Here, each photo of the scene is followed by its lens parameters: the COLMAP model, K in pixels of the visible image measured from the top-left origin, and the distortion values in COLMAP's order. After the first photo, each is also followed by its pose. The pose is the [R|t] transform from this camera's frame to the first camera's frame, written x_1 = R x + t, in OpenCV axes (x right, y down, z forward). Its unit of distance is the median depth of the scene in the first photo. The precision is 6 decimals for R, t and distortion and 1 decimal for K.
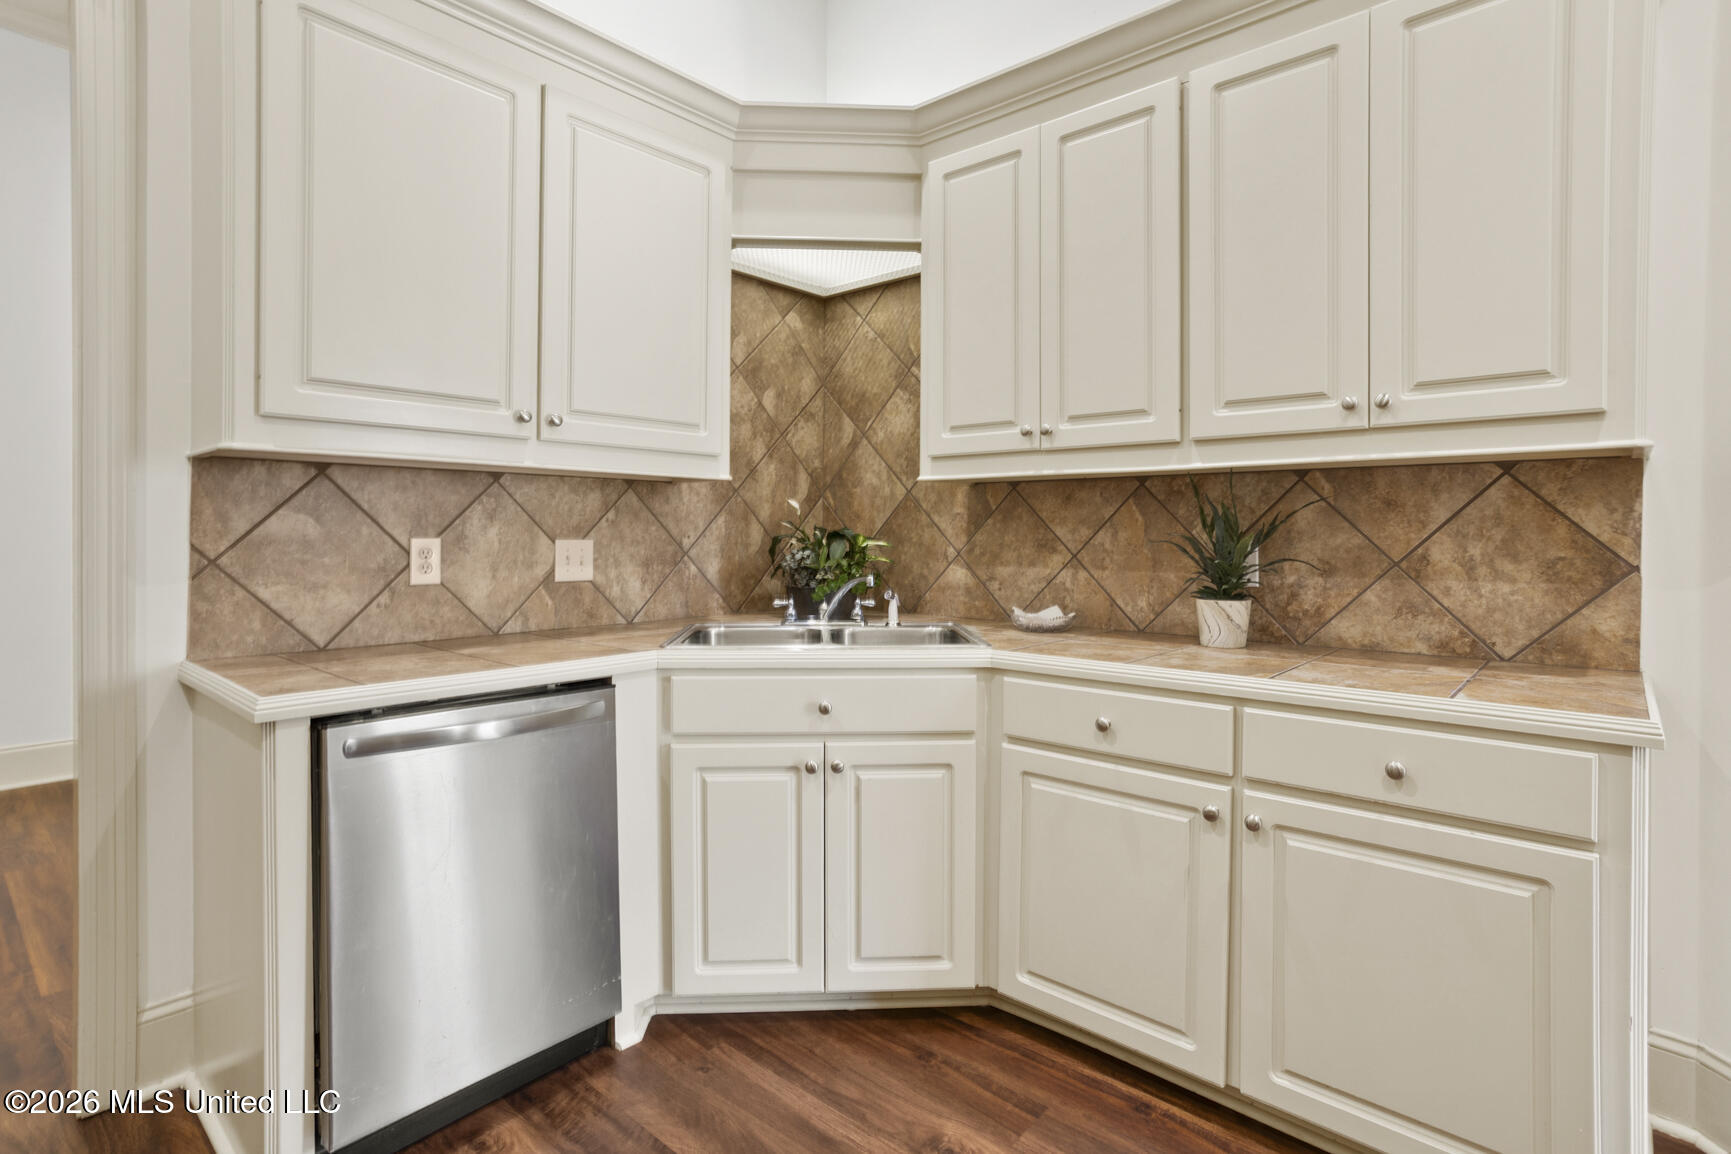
lens RADIAL K [[855.3, 0, 872.4], [0, 855.3, 539.4], [0, 0, 1]] dist [-0.033802, 0.000912]
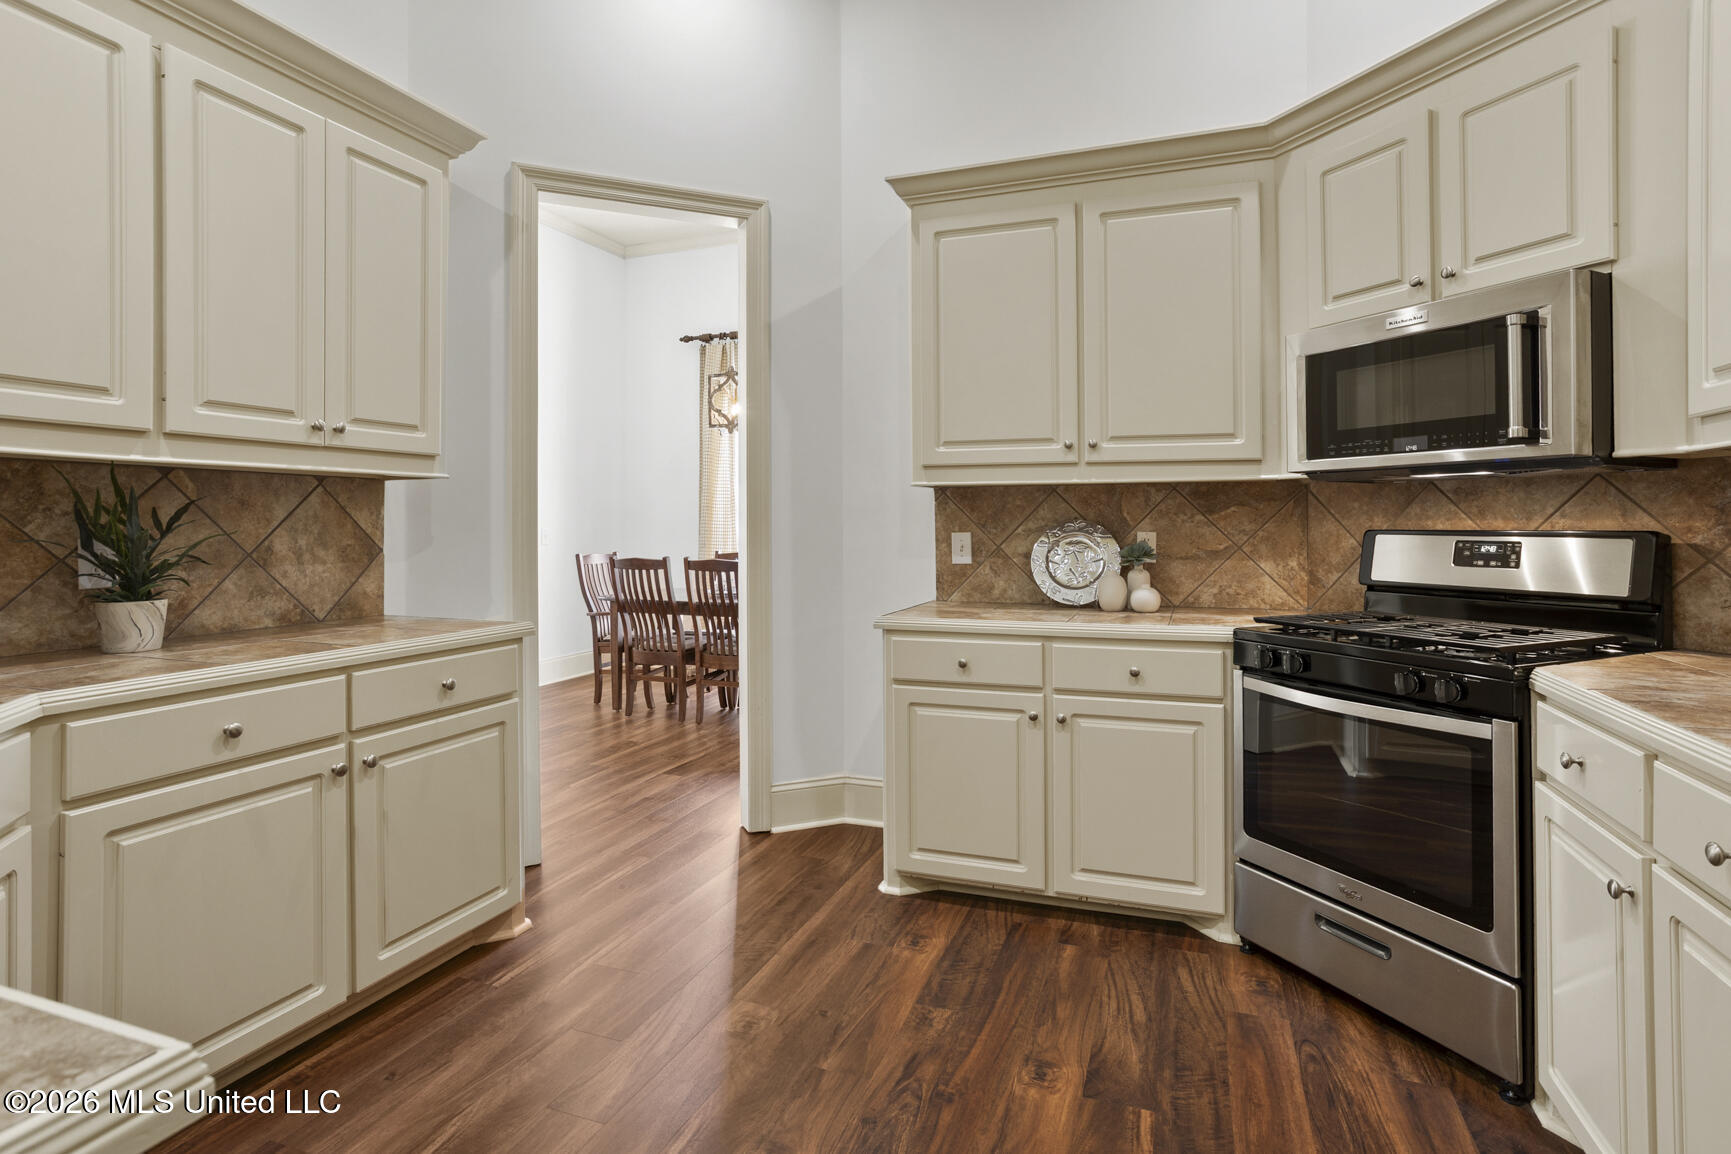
lens RADIAL K [[837.0, 0, 861.2], [0, 837.0, 527.4], [0, 0, 1]] dist [-0.052346, 0.000321]
pose [[-0.354482, -0.001450, 0.935062, -0.774022], [0.013175, 0.999892, 0.006546, -0.005799], [-0.934970, 0.014640, -0.354424, 0.624610]]
